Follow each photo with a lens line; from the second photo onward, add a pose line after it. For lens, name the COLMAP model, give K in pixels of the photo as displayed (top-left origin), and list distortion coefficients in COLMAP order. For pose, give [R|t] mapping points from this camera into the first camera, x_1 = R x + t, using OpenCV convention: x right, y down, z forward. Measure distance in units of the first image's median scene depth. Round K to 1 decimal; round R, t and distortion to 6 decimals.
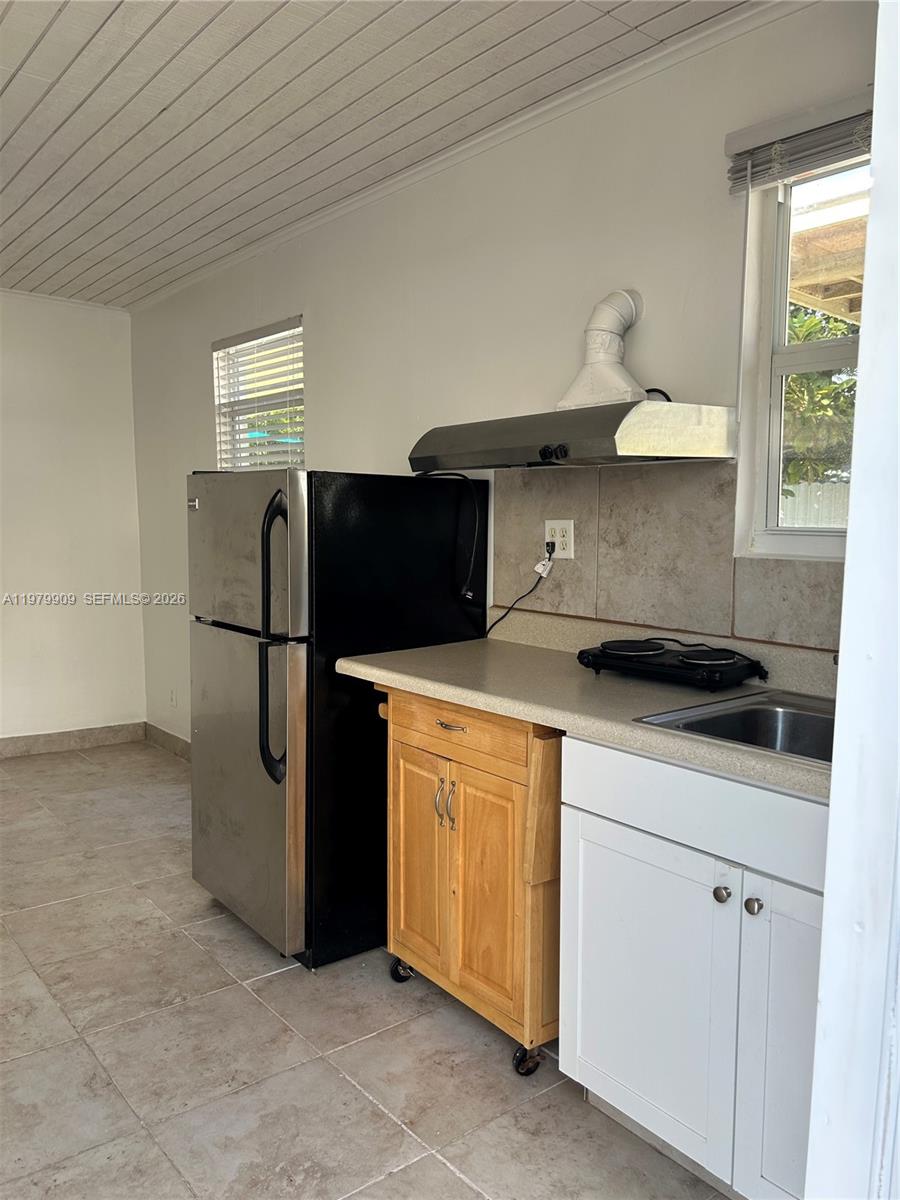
lens RADIAL K [[895.8, 0, 452.0], [0, 895.8, 613.6], [0, 0, 1]] dist [0.156176, -0.395956]
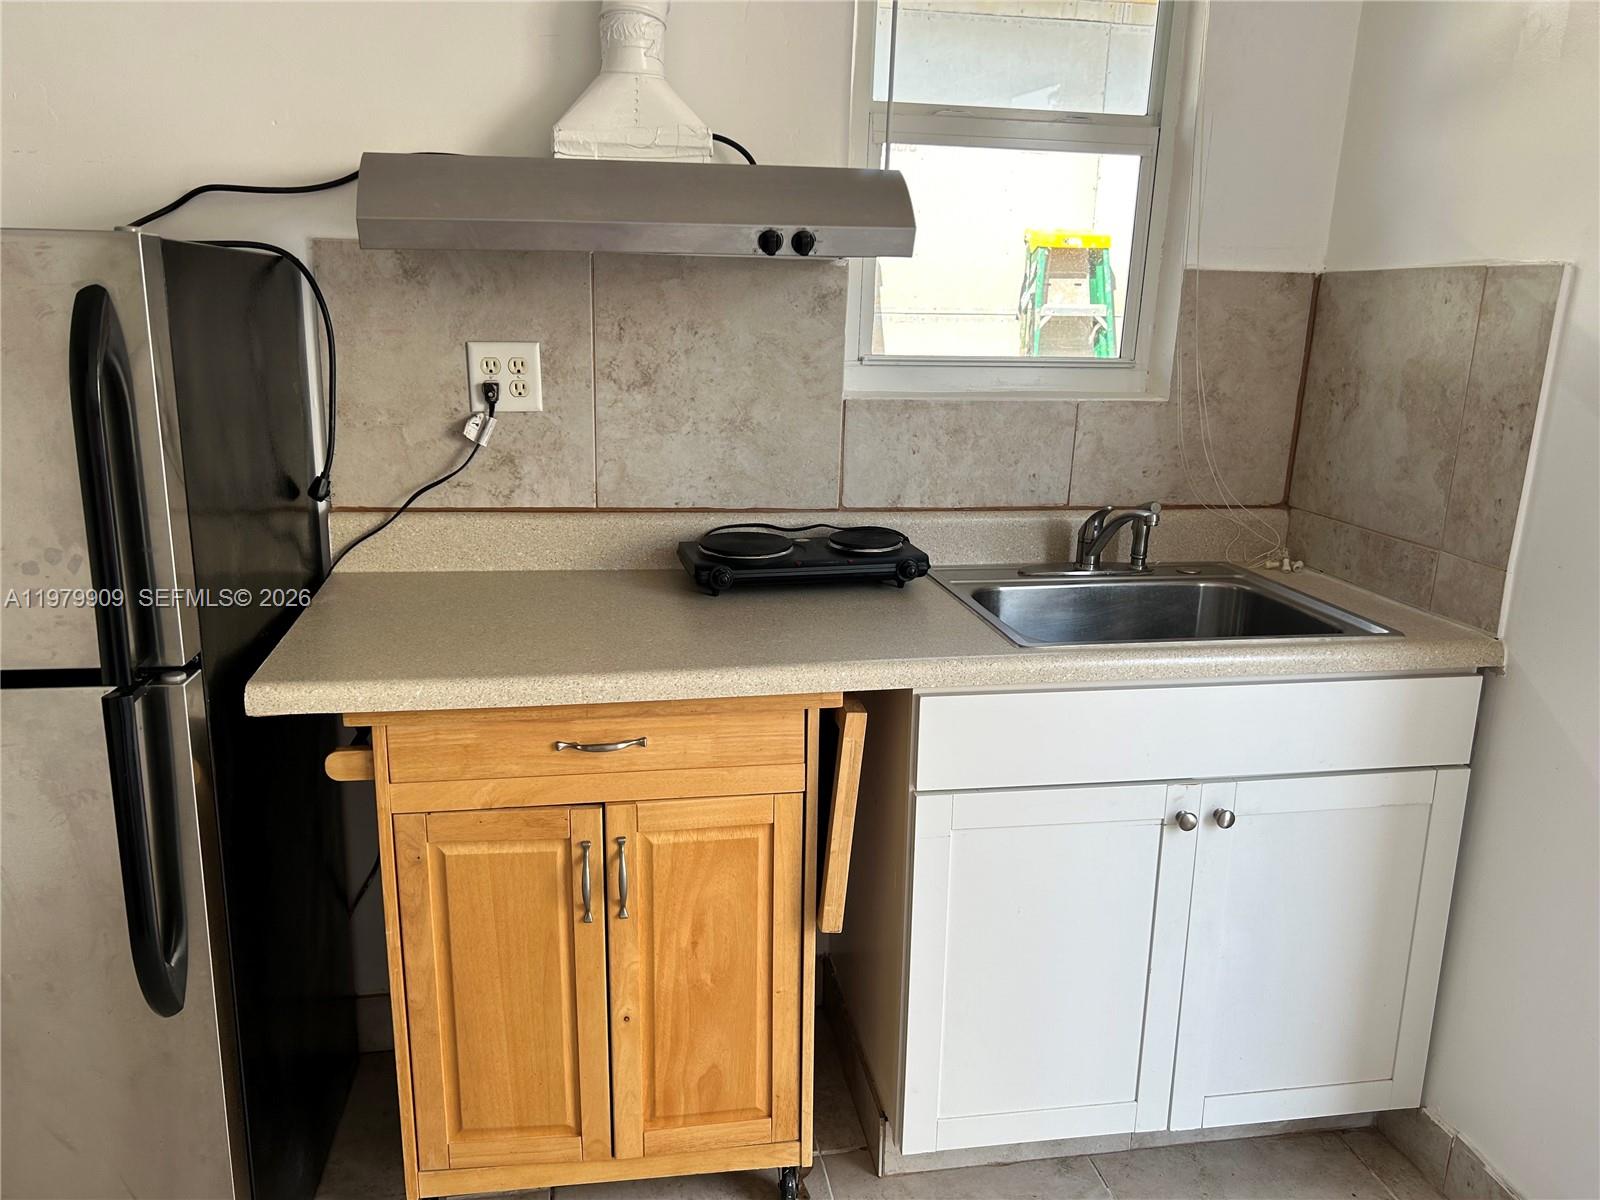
lens RADIAL K [[1194.4, 0, 800.0], [0, 1194.4, 600.0], [0, 0, 1]] dist [0.156176, -0.395956]
pose [[0.484595, -0.209506, 0.849279, -0.520160], [0.077019, 0.977343, 0.197151, -0.090999], [-0.871341, -0.030128, 0.489752, 0.515718]]
